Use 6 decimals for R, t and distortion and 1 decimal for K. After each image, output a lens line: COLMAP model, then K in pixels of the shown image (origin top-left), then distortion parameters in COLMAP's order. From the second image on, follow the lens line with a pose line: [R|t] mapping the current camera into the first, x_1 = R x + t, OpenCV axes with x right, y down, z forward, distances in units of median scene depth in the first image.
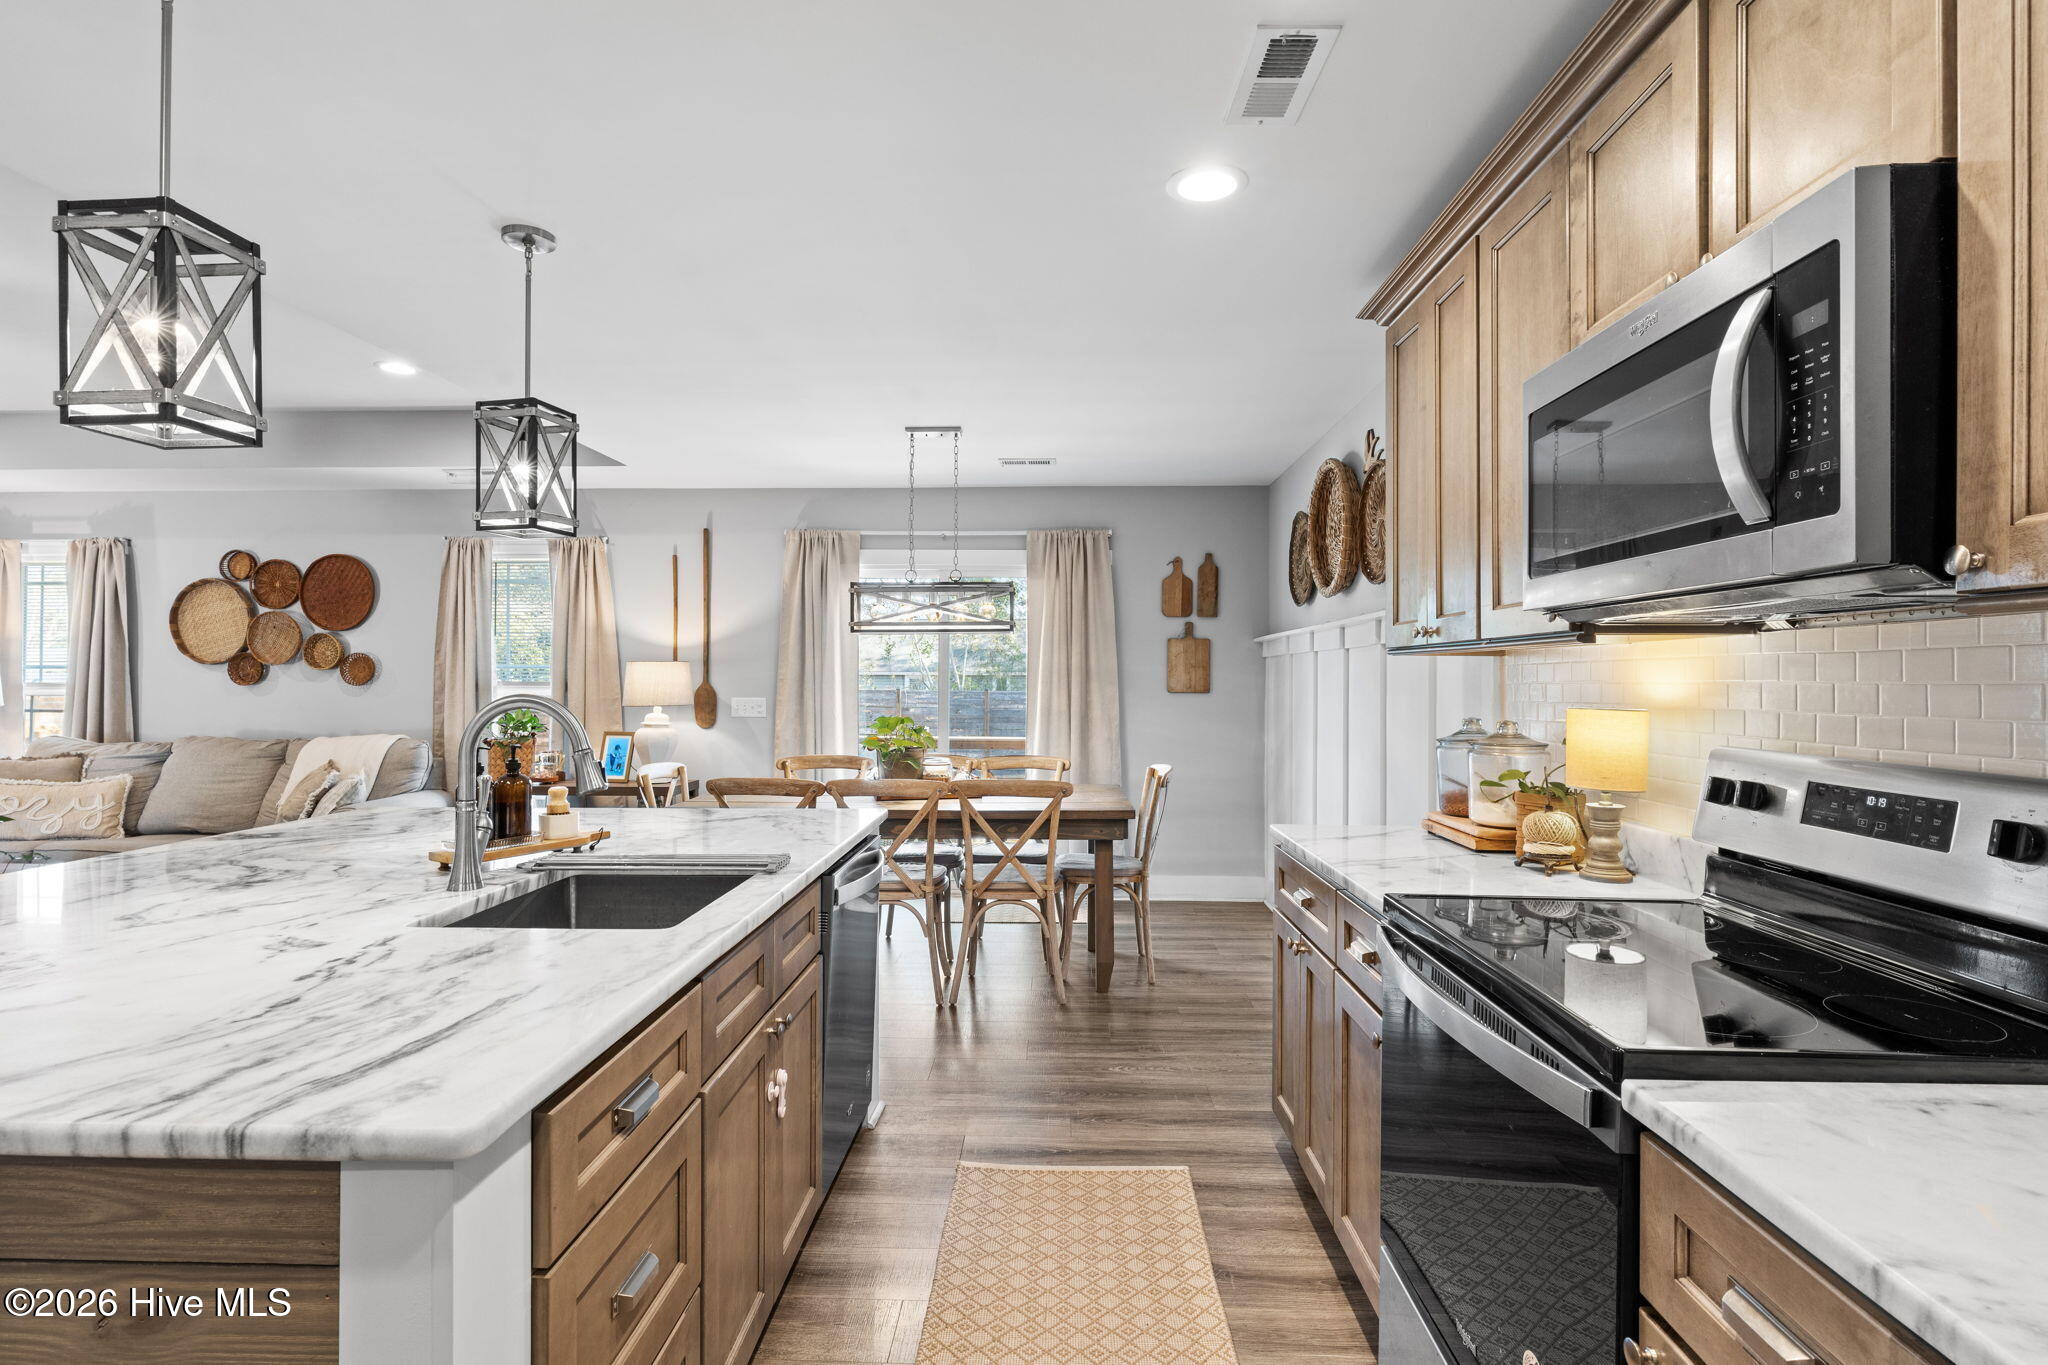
lens RADIAL K [[996.8, 0, 1021.0], [0, 996.8, 683.5], [0, 0, 1]] dist [0.001548, 0.000421]
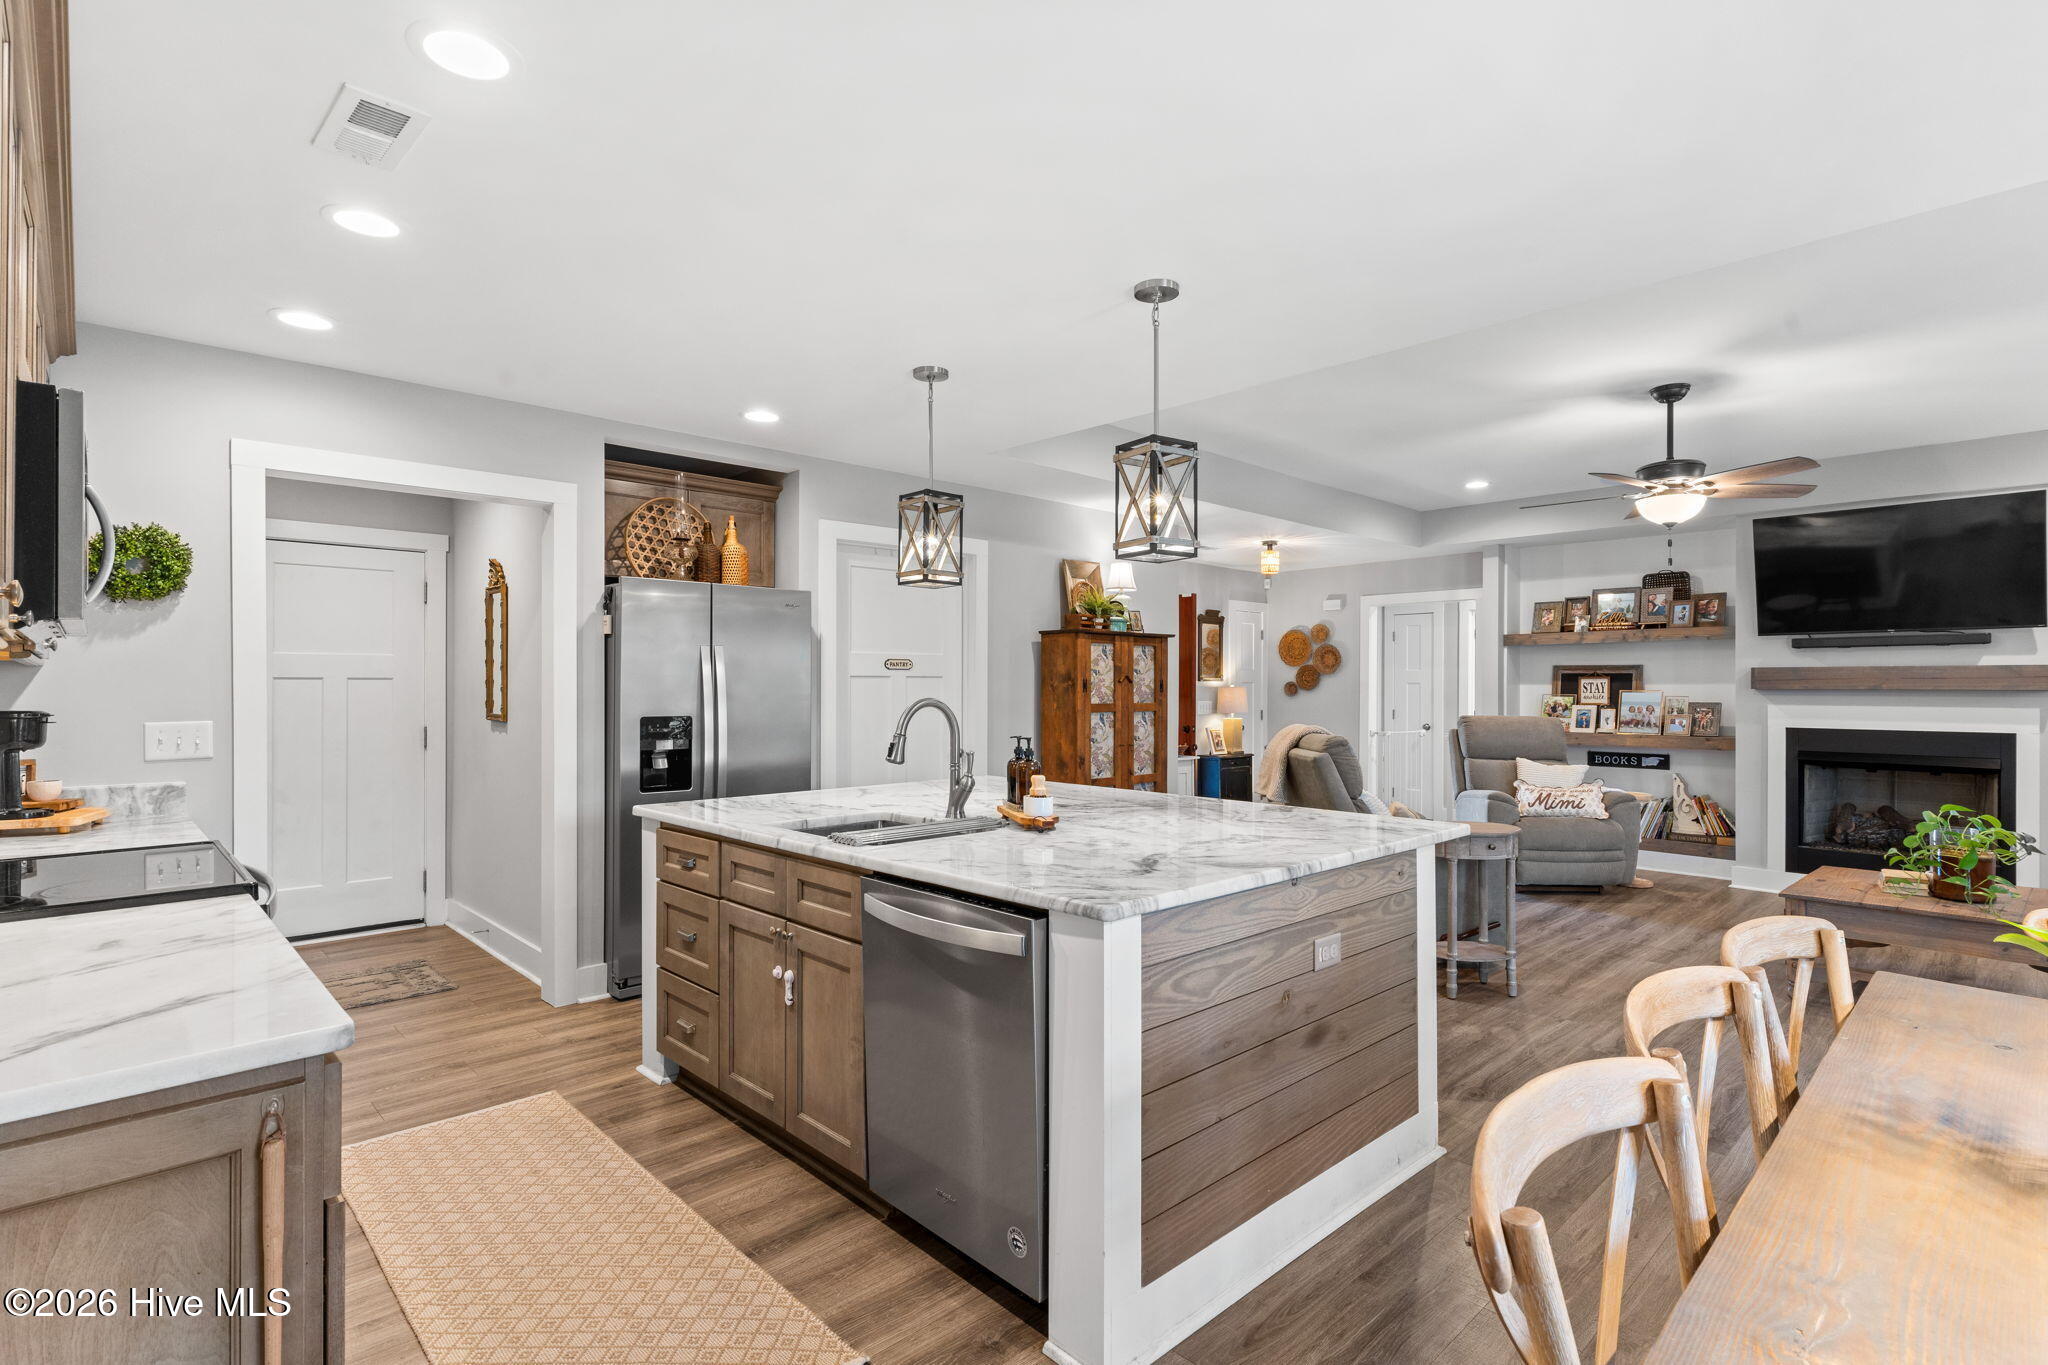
lens RADIAL K [[996.8, 0, 1021.0], [0, 996.8, 683.5], [0, 0, 1]] dist [0.001548, 0.000421]
pose [[-0.700333, -0.004614, -0.713801, 0.327276], [-0.005438, 0.999985, -0.001128, -0.007513], [0.713795, 0.003091, -0.700347, 1.393000]]
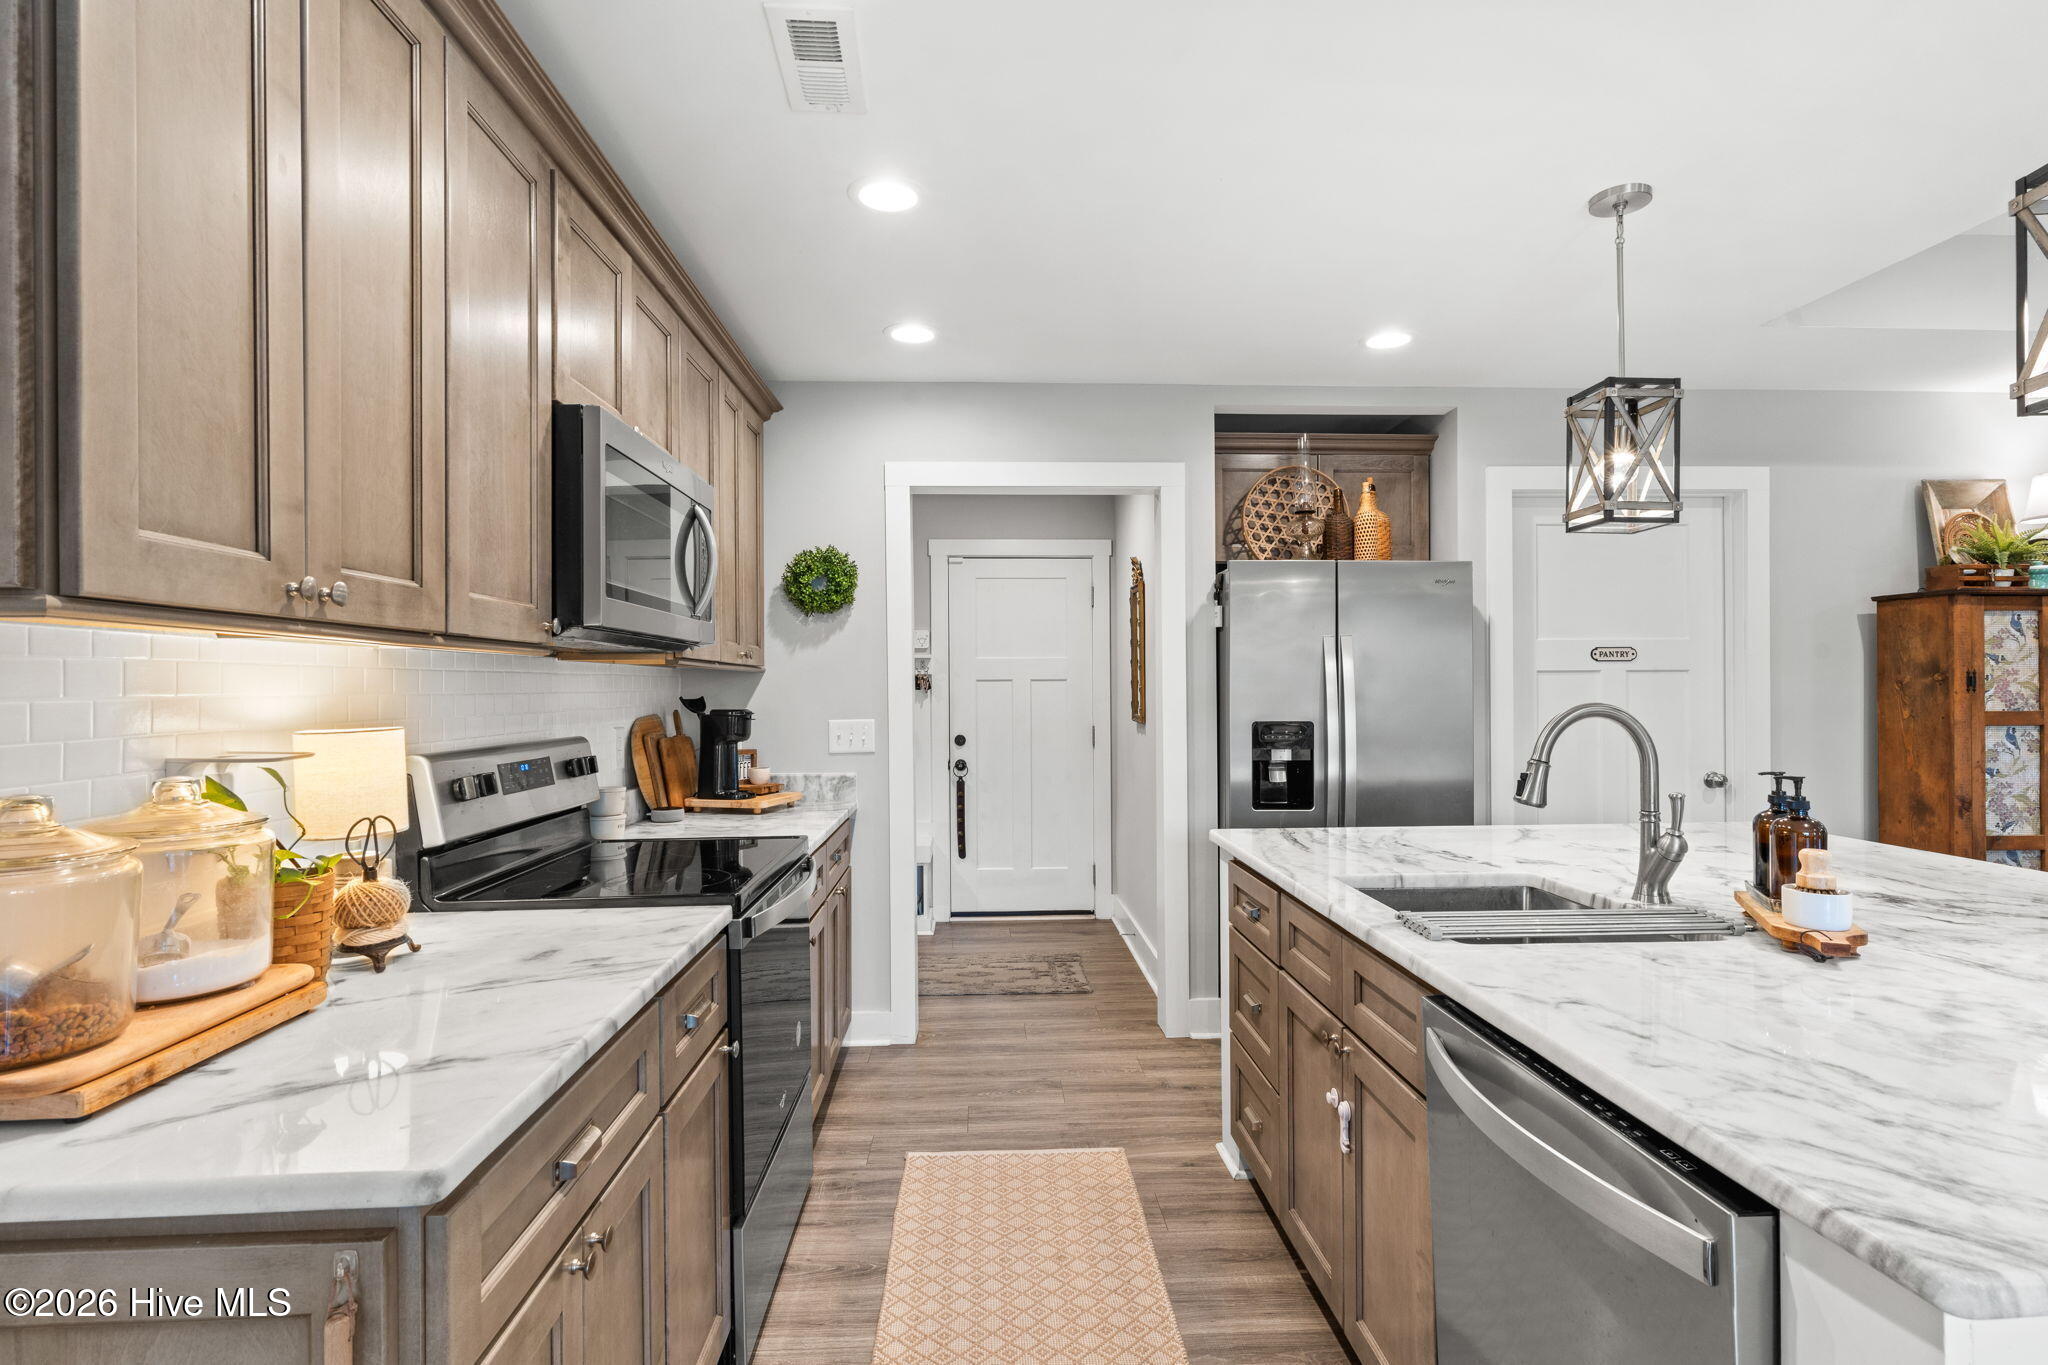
lens RADIAL K [[996.8, 0, 1021.0], [0, 996.8, 683.5], [0, 0, 1]] dist [0.001548, 0.000421]
pose [[-0.996409, 0.002240, -0.084640, 0.087523], [0.002198, 0.999997, 0.000587, -0.006805], [0.084641, 0.000398, -0.996411, 1.214476]]
